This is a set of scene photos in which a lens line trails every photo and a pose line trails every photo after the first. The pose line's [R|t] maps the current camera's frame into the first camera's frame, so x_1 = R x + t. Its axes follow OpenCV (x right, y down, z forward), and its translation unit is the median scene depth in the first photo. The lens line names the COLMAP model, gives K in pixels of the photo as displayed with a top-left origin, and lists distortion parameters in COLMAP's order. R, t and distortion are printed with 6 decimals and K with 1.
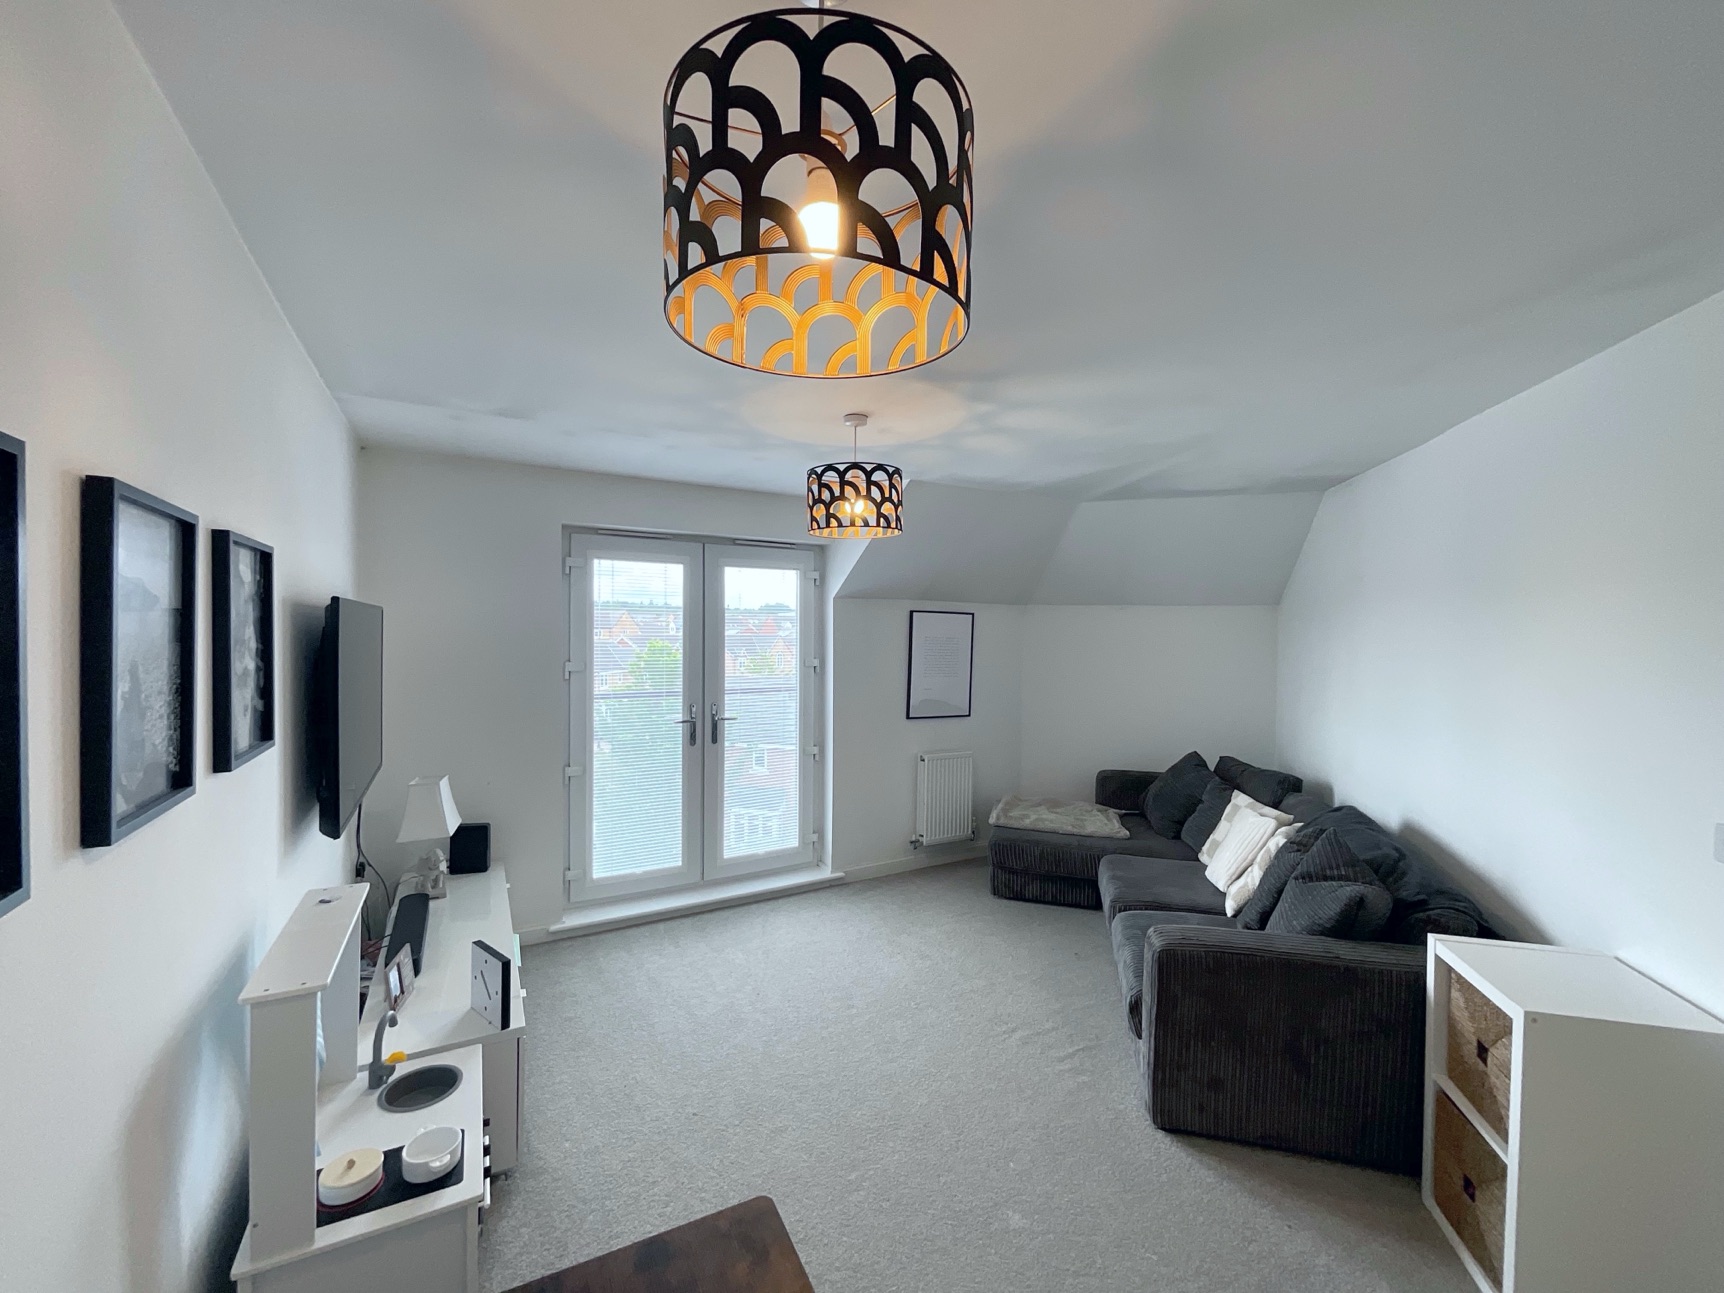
lens RADIAL K [[700.4, 0, 862.0], [0, 700.4, 646.5], [0, 0, 1]] dist [0.000204, 0.000312]
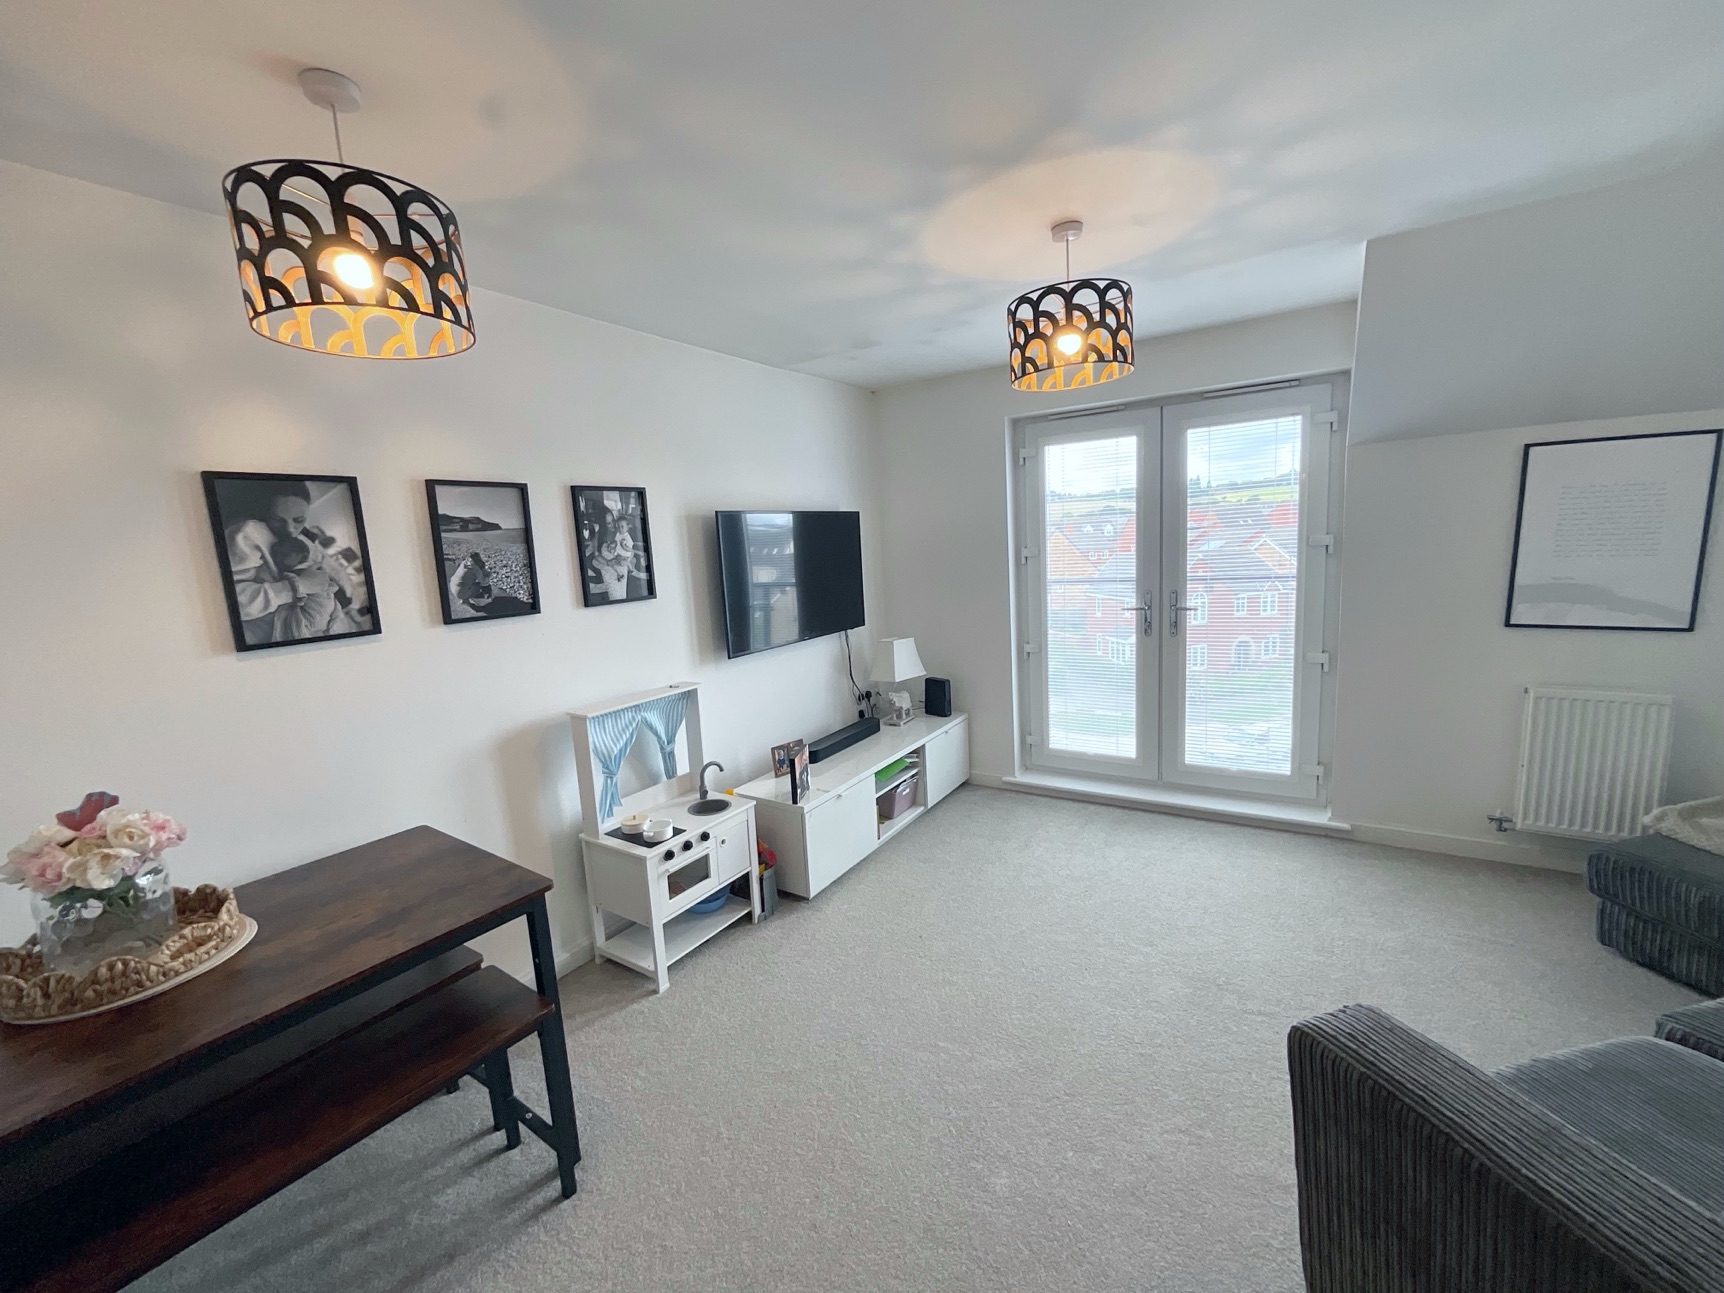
lens RADIAL K [[700.4, 0, 862.0], [0, 700.4, 646.5], [0, 0, 1]] dist [0.000204, 0.000312]
pose [[0.465752, 0.098596, -0.879406, 0.403577], [0.040951, 0.990307, 0.132718, 0.018186], [0.883967, -0.097826, 0.457200, 0.247829]]
